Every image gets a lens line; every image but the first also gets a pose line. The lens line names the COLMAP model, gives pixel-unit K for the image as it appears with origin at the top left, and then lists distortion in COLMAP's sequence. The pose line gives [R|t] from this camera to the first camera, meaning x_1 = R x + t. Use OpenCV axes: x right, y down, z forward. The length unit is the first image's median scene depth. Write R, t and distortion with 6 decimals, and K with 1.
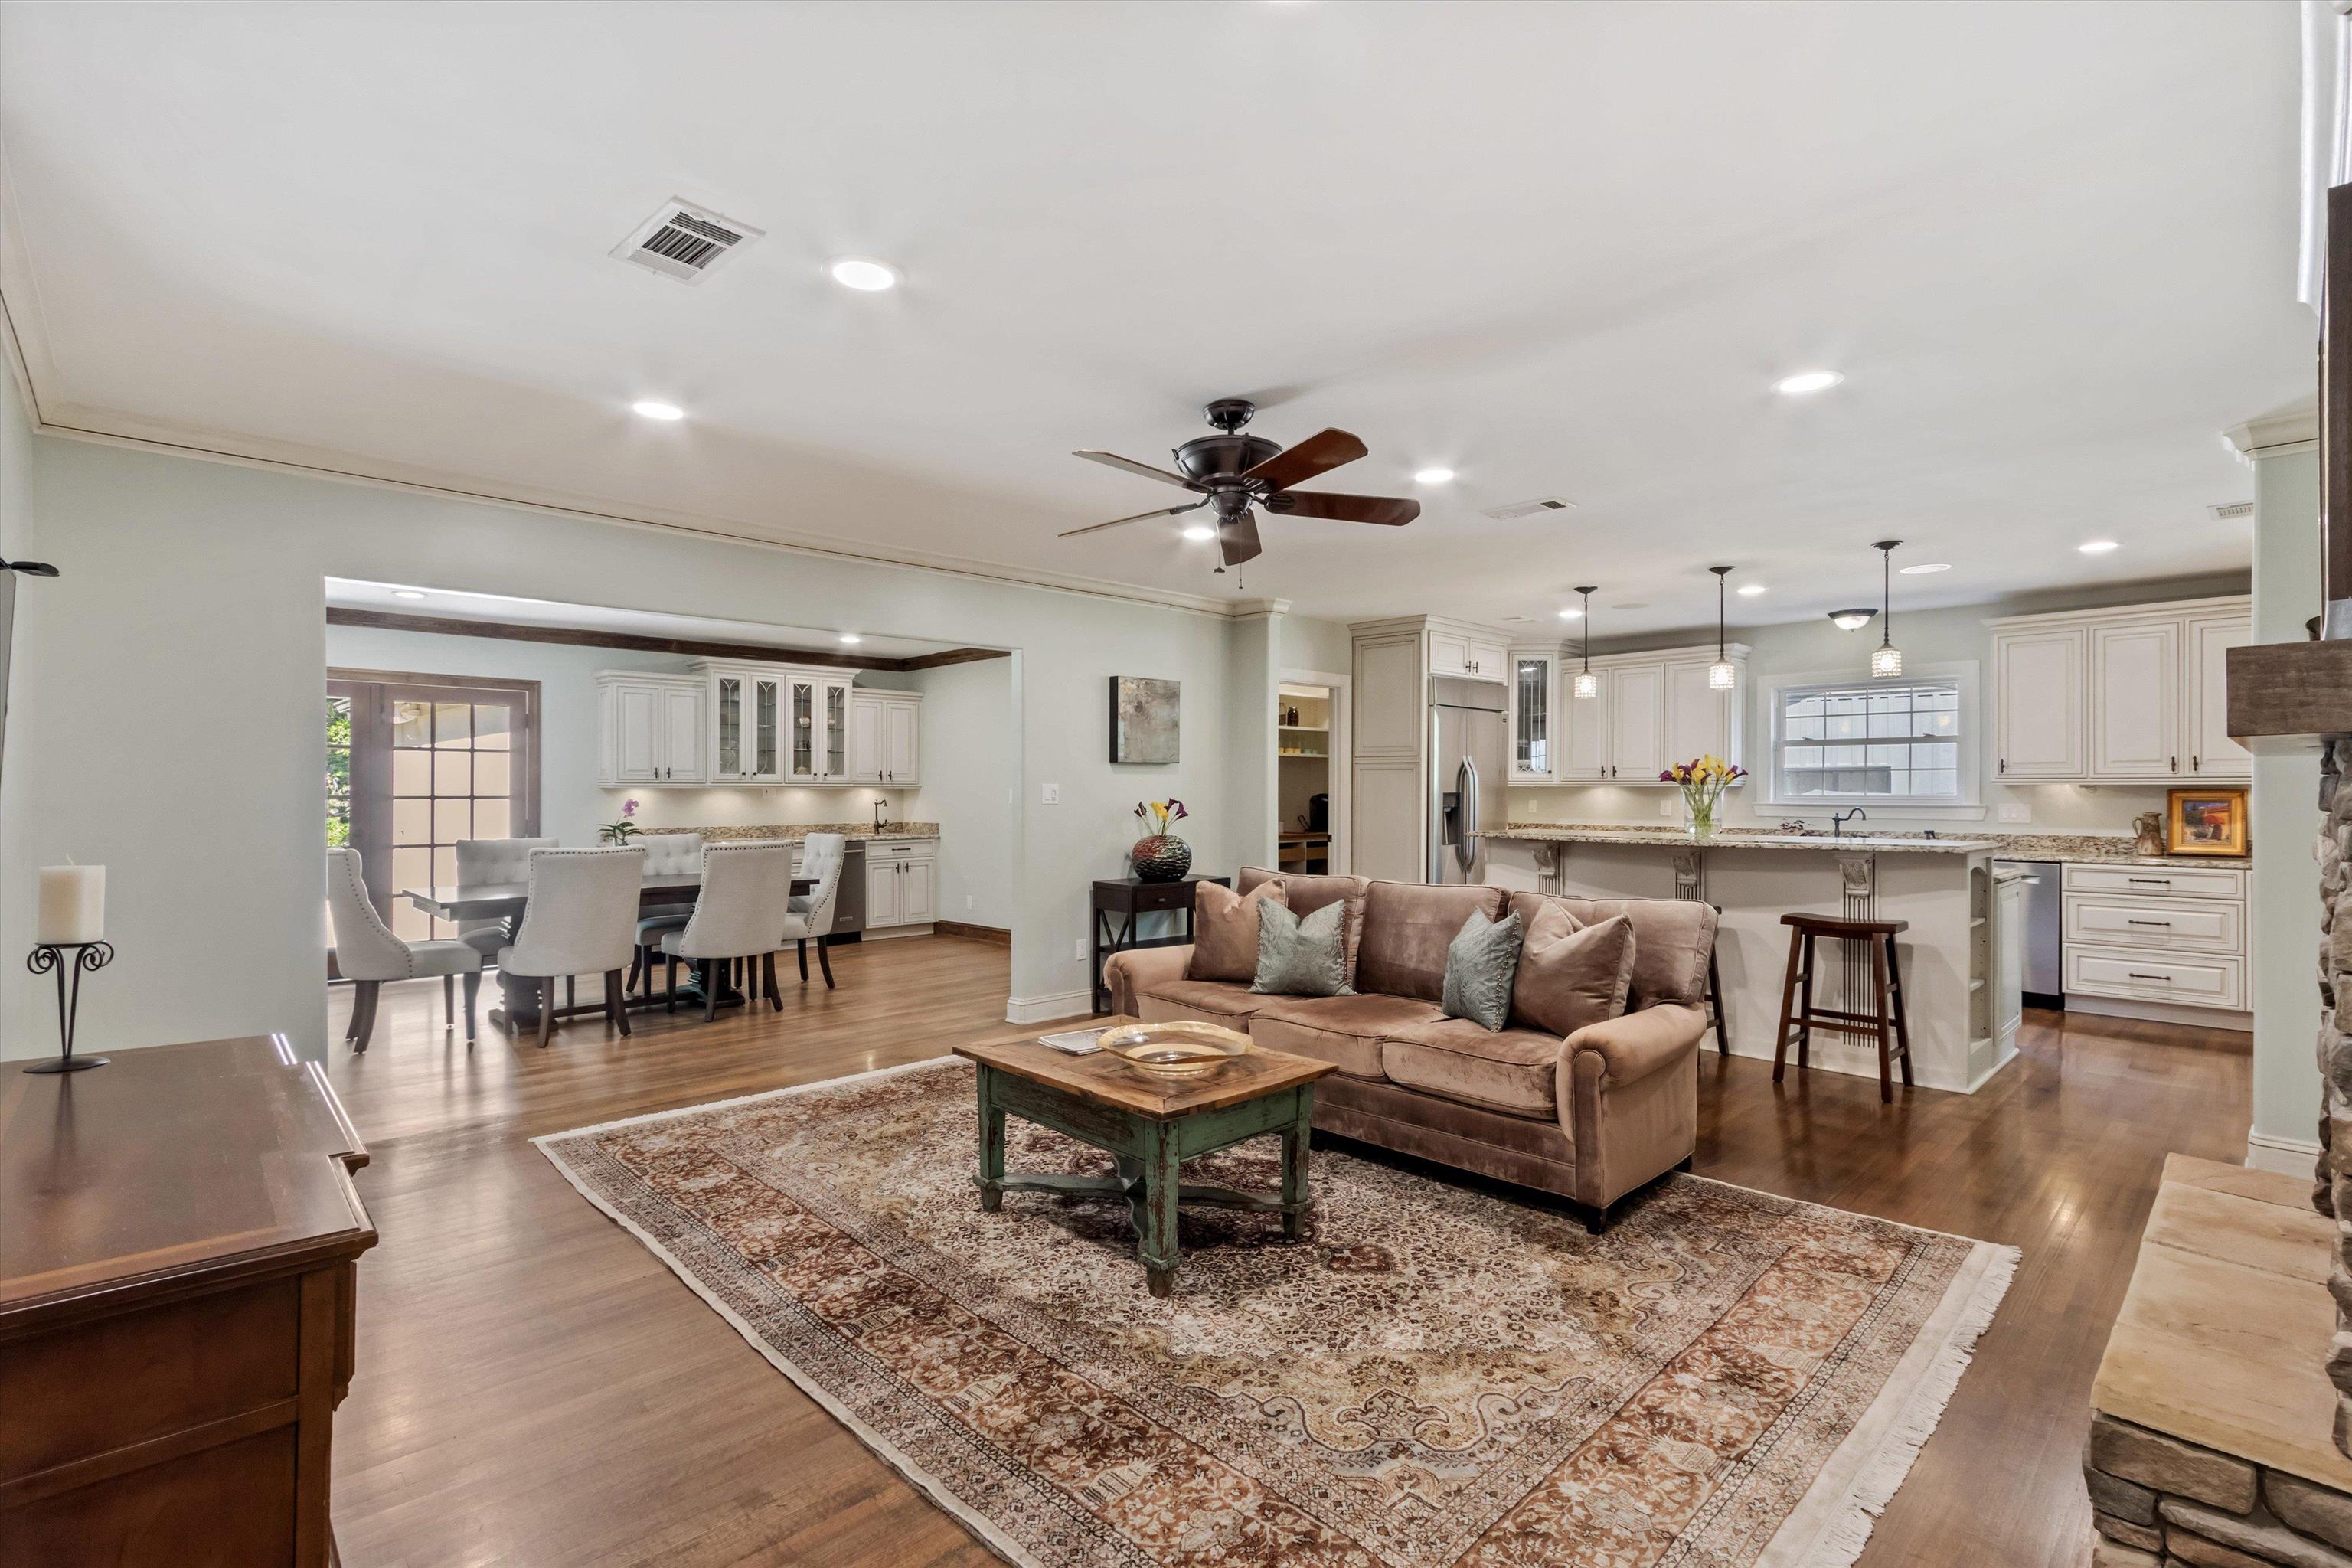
lens RADIAL K [[1054.1, 0, 1176.0], [0, 1054.1, 784.0], [0, 0, 1]] dist [0.001008, -0.000398]
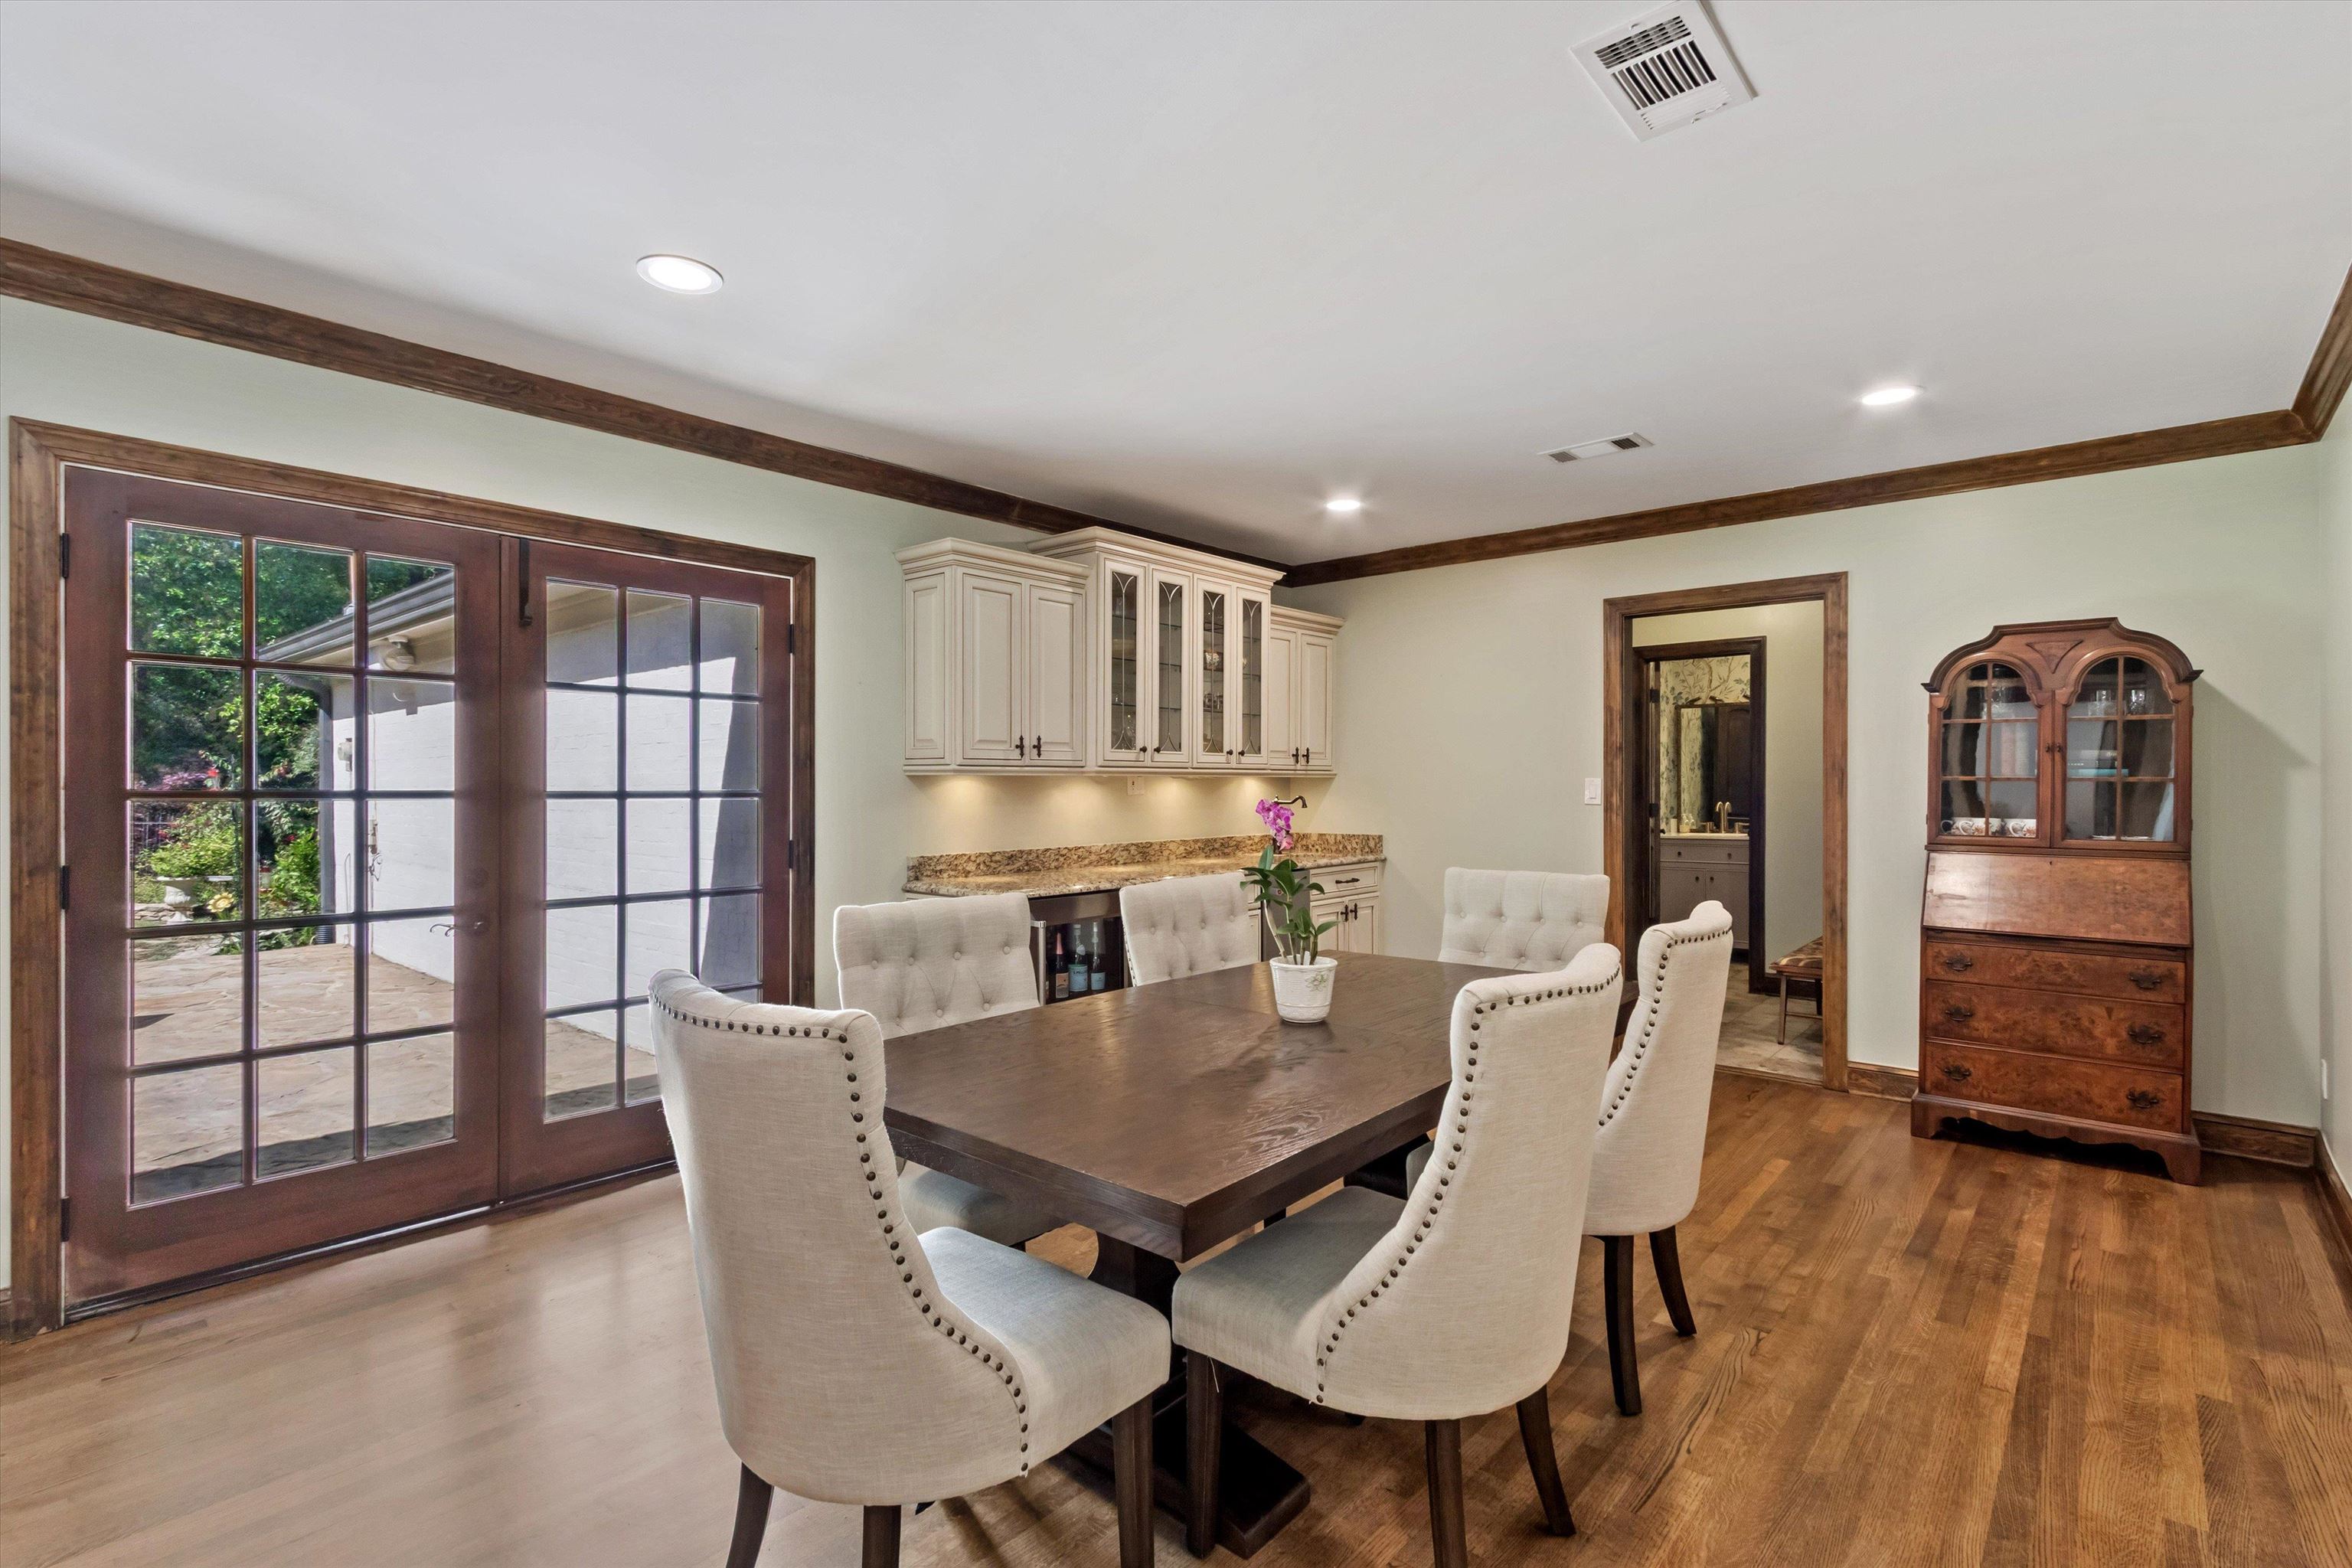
lens RADIAL K [[1074.6, 0, 1173.9], [0, 1074.6, 791.9], [0, 0, 1]] dist [0.000061, -0.000082]
pose [[0.997304, -0.005320, 0.073182, -0.414780], [0.004708, 0.999953, 0.008531, 0.007252], [-0.073223, -0.008163, 0.997282, 0.426303]]
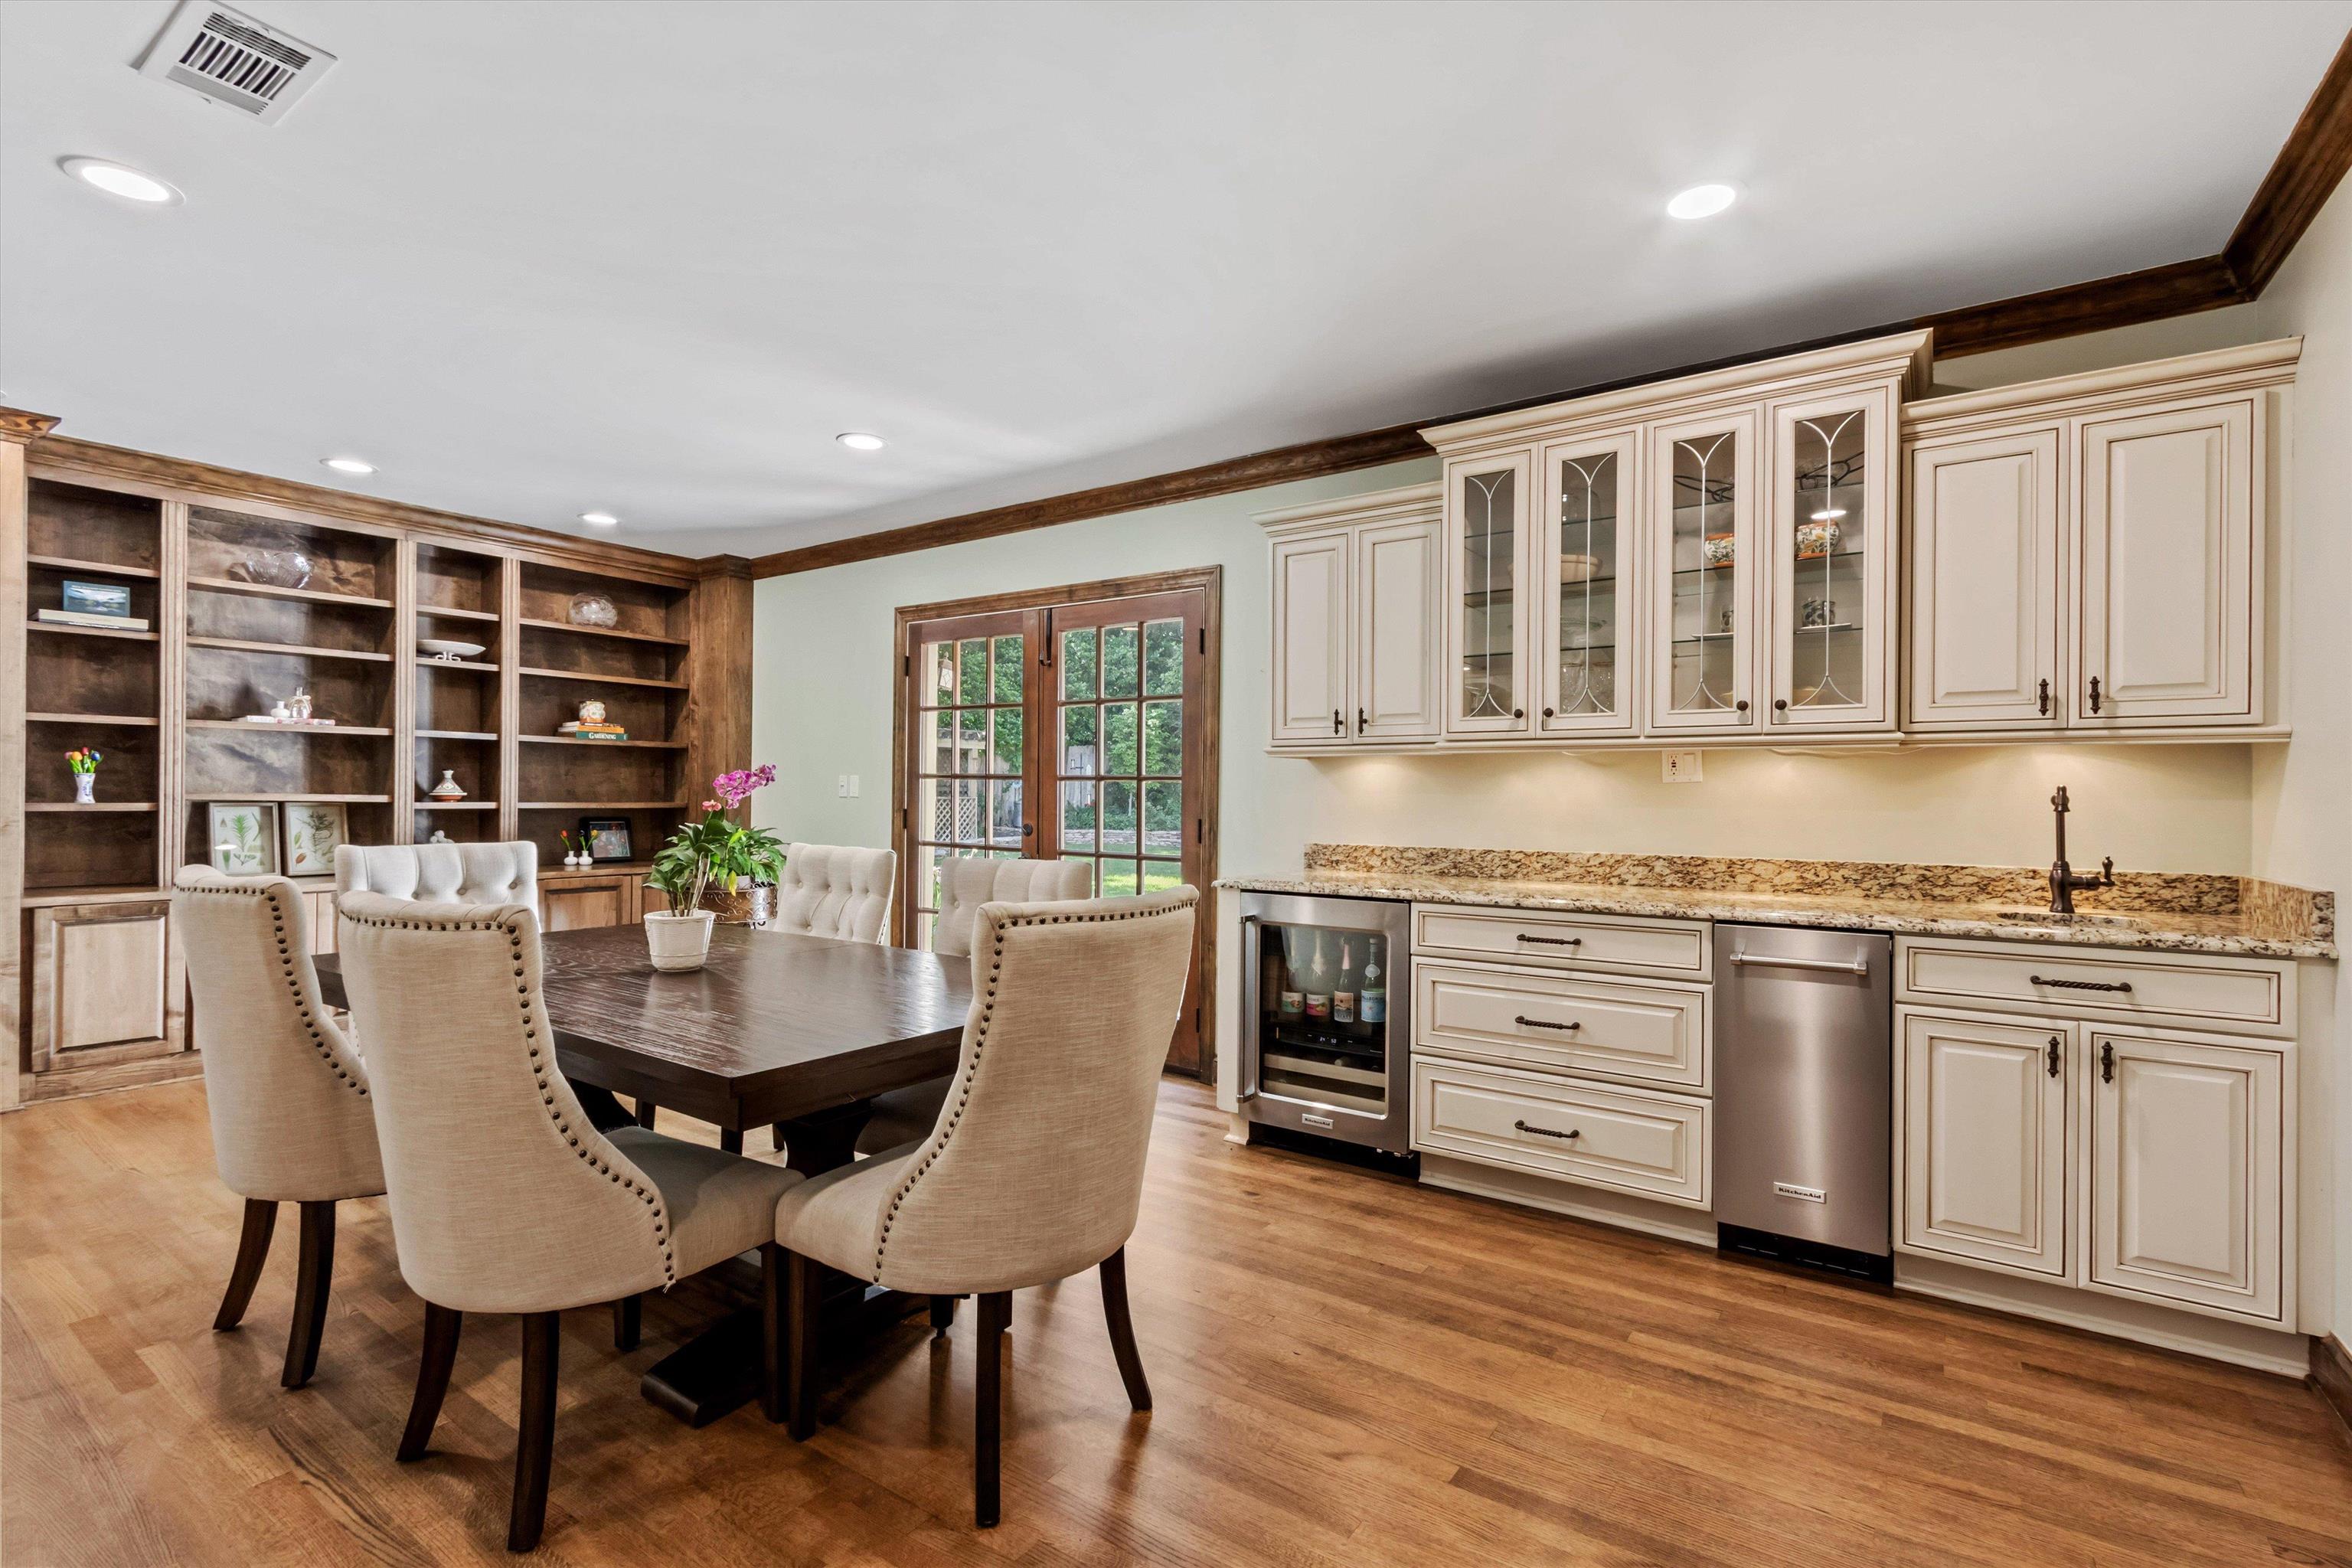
lens RADIAL K [[1074.6, 0, 1173.9], [0, 1074.6, 791.9], [0, 0, 1]] dist [0.000061, -0.000082]
pose [[0.185107, 0.001416, -0.982717, -0.052114], [-0.000302, 0.999999, 0.001384, 0.016839], [0.982718, 0.000041, 0.185108, 0.768581]]
